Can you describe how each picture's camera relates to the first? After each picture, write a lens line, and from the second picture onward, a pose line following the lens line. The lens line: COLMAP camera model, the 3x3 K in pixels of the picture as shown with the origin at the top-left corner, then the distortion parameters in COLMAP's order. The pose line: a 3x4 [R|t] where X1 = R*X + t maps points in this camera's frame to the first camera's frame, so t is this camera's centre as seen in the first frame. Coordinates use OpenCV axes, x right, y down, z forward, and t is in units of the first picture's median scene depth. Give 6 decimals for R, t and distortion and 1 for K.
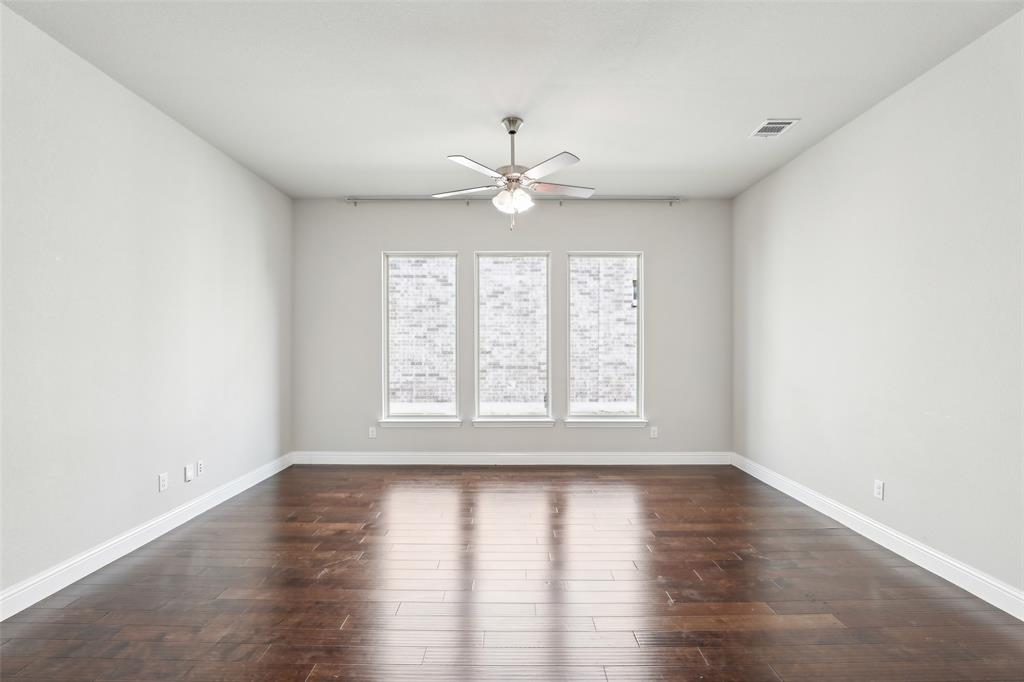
lens RADIAL K [[483.6, 0, 503.2], [0, 483.6, 342.3], [0, 0, 1]] dist [-0.029086, 0.003859]
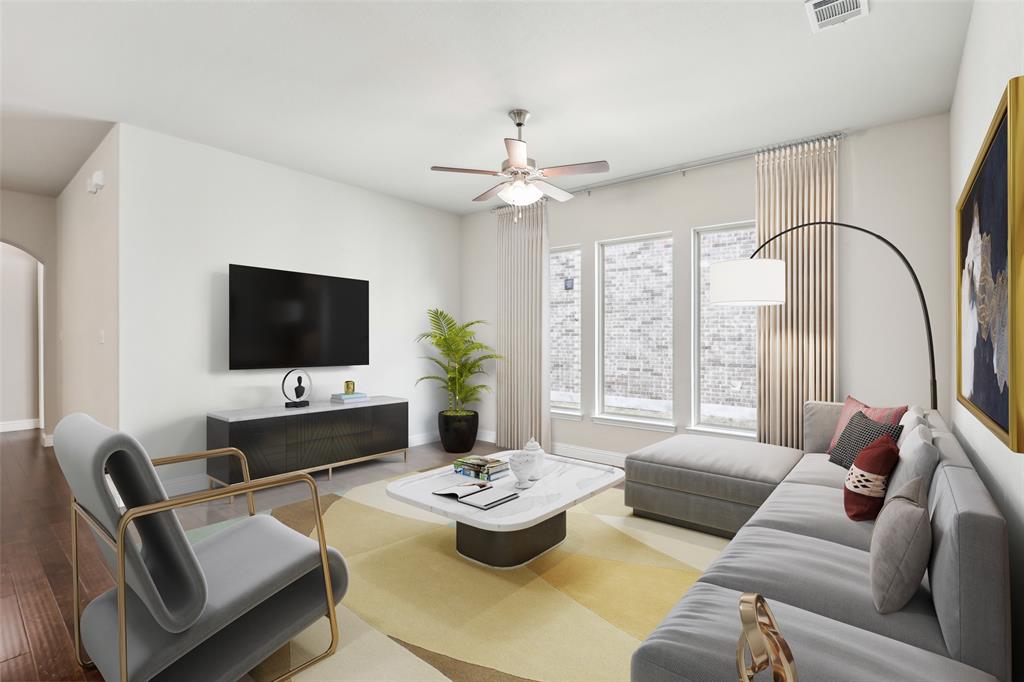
lens RADIAL K [[483.6, 0, 505.1], [0, 483.6, 338.6], [0, 0, 1]] dist [-0.029086, 0.003859]
pose [[0.769887, 0.006017, -0.638152, 0.248447], [-0.003563, 0.999980, 0.005130, 0.001212], [0.638171, -0.001676, 0.769893, 0.082916]]
